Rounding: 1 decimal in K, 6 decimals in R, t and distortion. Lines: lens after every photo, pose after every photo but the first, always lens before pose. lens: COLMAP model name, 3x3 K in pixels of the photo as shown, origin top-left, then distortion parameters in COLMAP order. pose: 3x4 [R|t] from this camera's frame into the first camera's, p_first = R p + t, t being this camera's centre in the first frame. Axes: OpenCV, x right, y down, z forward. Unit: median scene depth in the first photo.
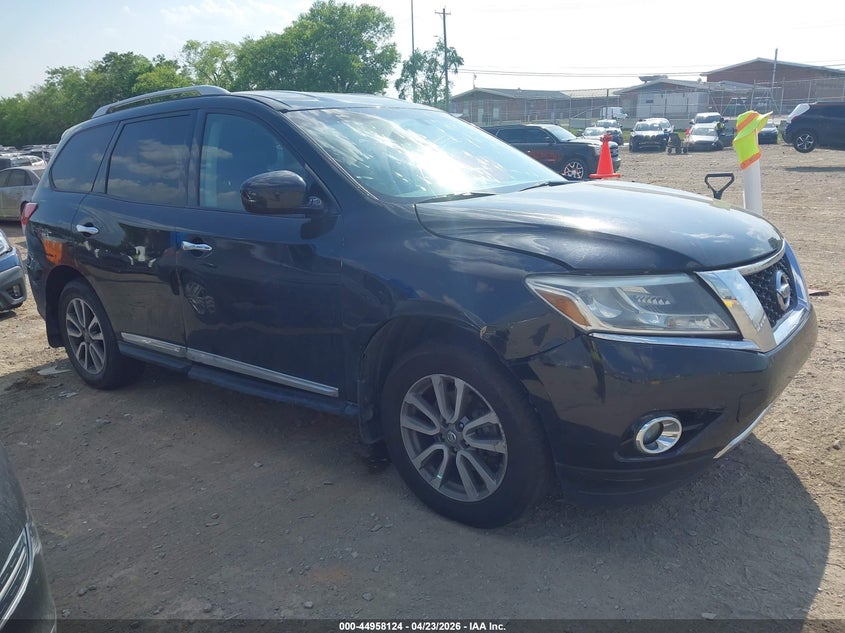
lens RADIAL K [[687.9, 0, 422.5], [0, 687.9, 316.5], [0, 0, 1]] dist [0.016182, 0.002478]
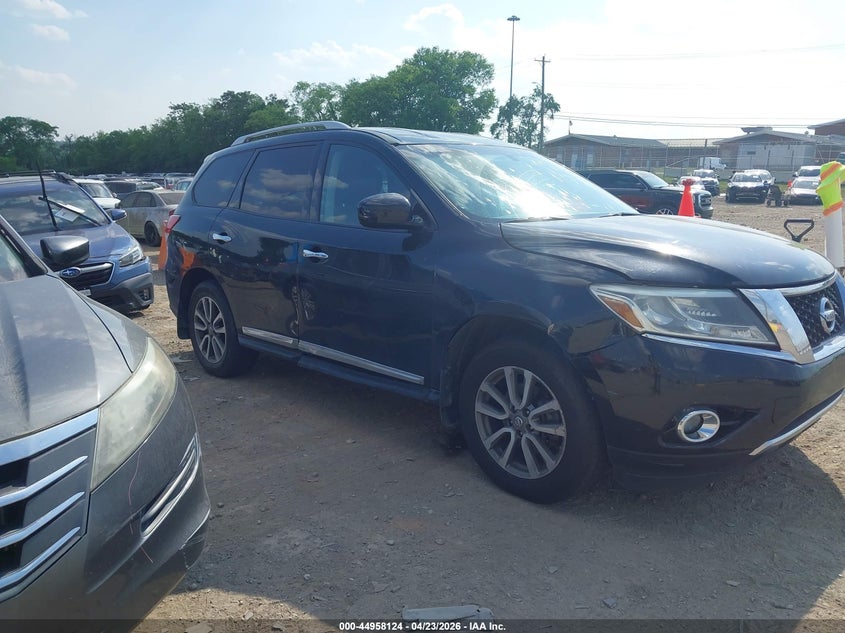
lens RADIAL K [[682.9, 0, 422.5], [0, 682.9, 316.5], [0, 0, 1]] dist [0.046340, -0.046894]
pose [[0.990656, 0.064688, -0.120064, 0.006527], [-0.071304, 0.996117, -0.051647, 0.055026], [0.116257, 0.059726, 0.991422, -0.144336]]
